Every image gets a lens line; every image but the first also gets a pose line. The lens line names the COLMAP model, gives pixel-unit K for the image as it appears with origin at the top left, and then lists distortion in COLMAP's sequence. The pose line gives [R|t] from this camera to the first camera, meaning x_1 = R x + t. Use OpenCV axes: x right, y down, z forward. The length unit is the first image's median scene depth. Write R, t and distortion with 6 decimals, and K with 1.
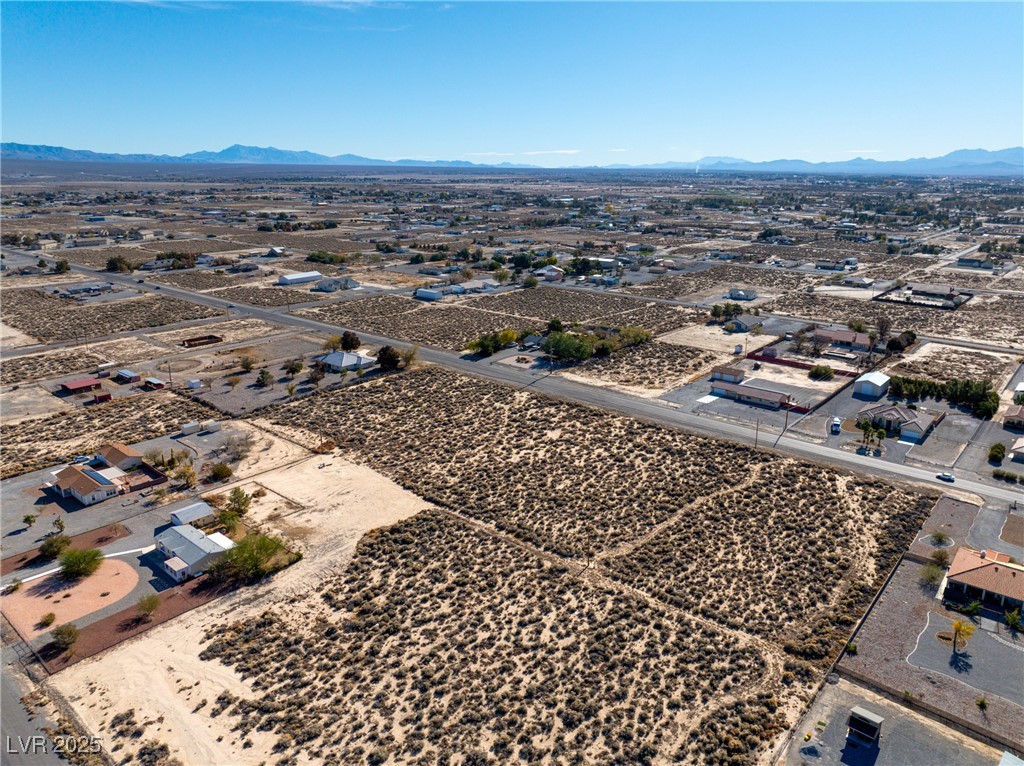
lens RADIAL K [[730.7, 0, 516.6], [0, 730.7, 344.7], [0, 0, 1]] dist [-0.034652, -0.008732]
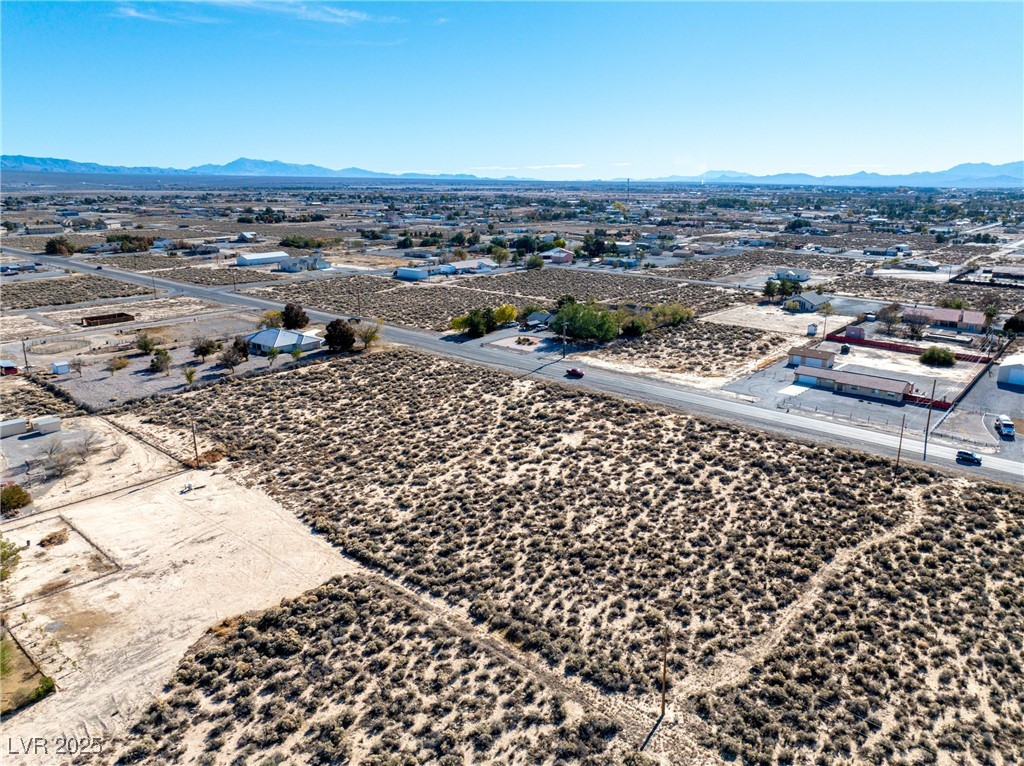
lens RADIAL K [[730.7, 0, 516.6], [0, 730.7, 344.7], [0, 0, 1]] dist [-0.034652, -0.008732]
pose [[0.999985, 0.002197, -0.005097, 0.004867], [-0.002288, 0.999836, -0.017941, 0.049343], [0.005057, 0.017952, 0.999826, 0.345502]]
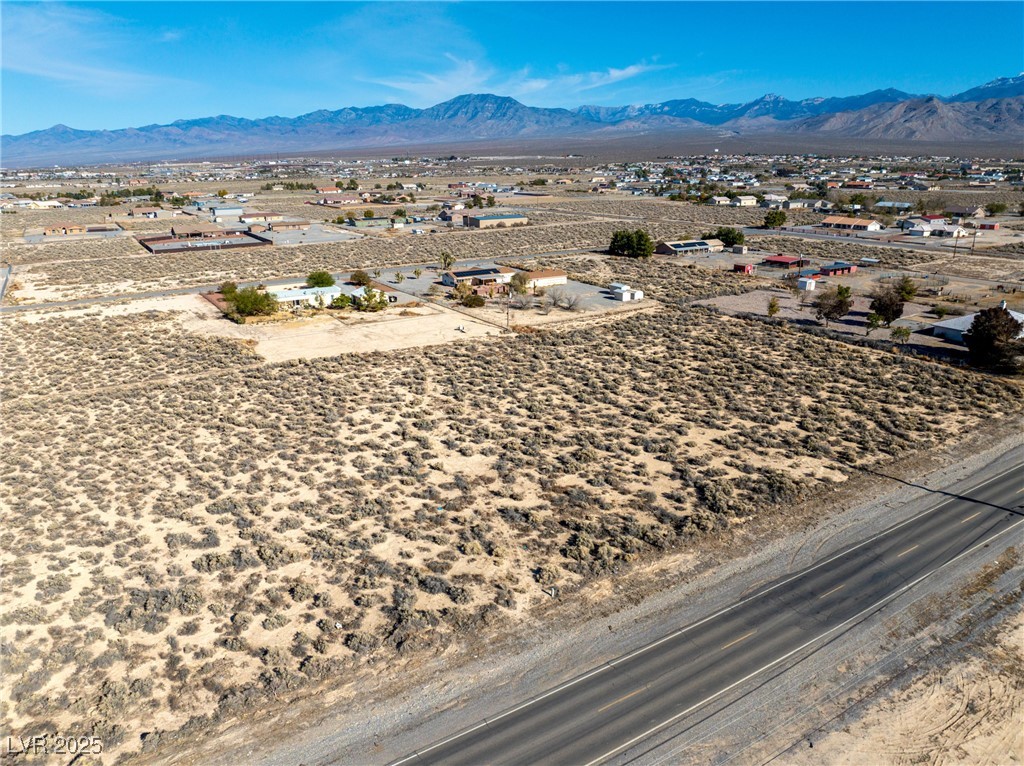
lens RADIAL K [[734.0, 0, 516.6], [0, 734.0, 359.1], [0, 0, 1]] dist [-0.034830, -0.006507]
pose [[-0.302258, 0.254834, -0.918531, 0.369142], [-0.213618, 0.920986, 0.325810, -0.058704], [0.928982, 0.294694, -0.223939, 1.052908]]
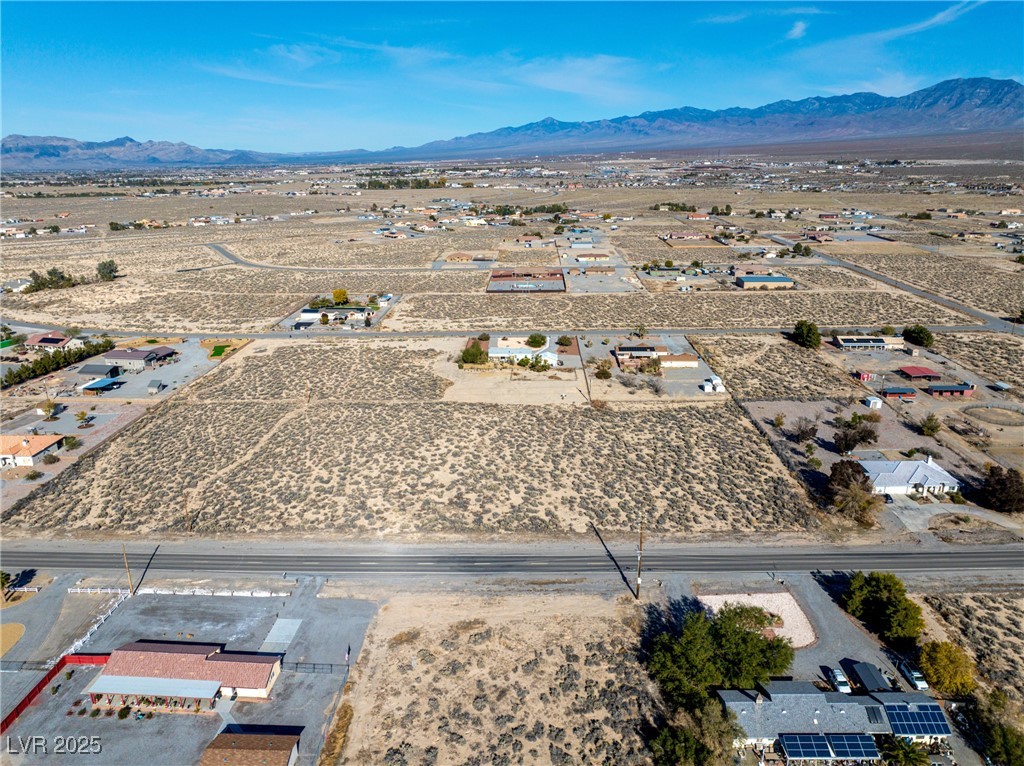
lens RADIAL K [[730.7, 0, 516.6], [0, 730.7, 344.7], [0, 0, 1]] dist [-0.034652, -0.008732]
pose [[-0.779584, 0.166516, -0.603756, 0.439647], [-0.137403, 0.895049, 0.424273, -0.354963], [0.611039, 0.413714, -0.674886, 1.480241]]
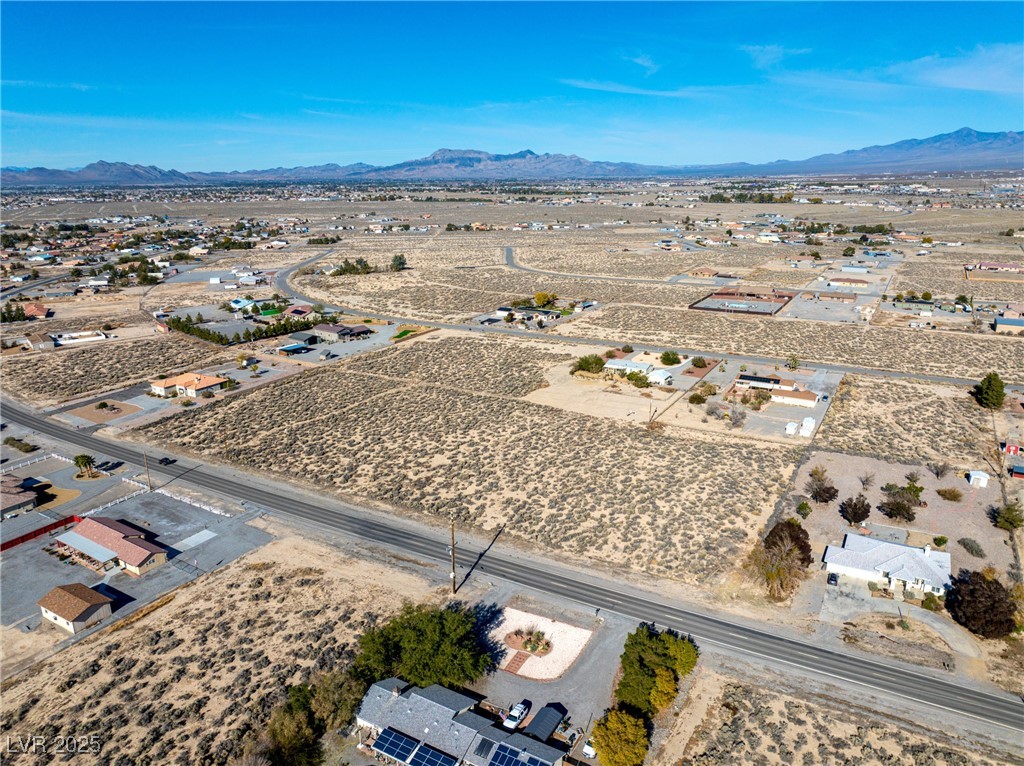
lens RADIAL K [[730.7, 0, 516.6], [0, 730.7, 344.7], [0, 0, 1]] dist [-0.034652, -0.008732]
pose [[-0.984198, 0.050924, -0.169589, 0.098613], [-0.031561, 0.891965, 0.451001, -0.396444], [0.174234, 0.449227, -0.876264, 1.670769]]
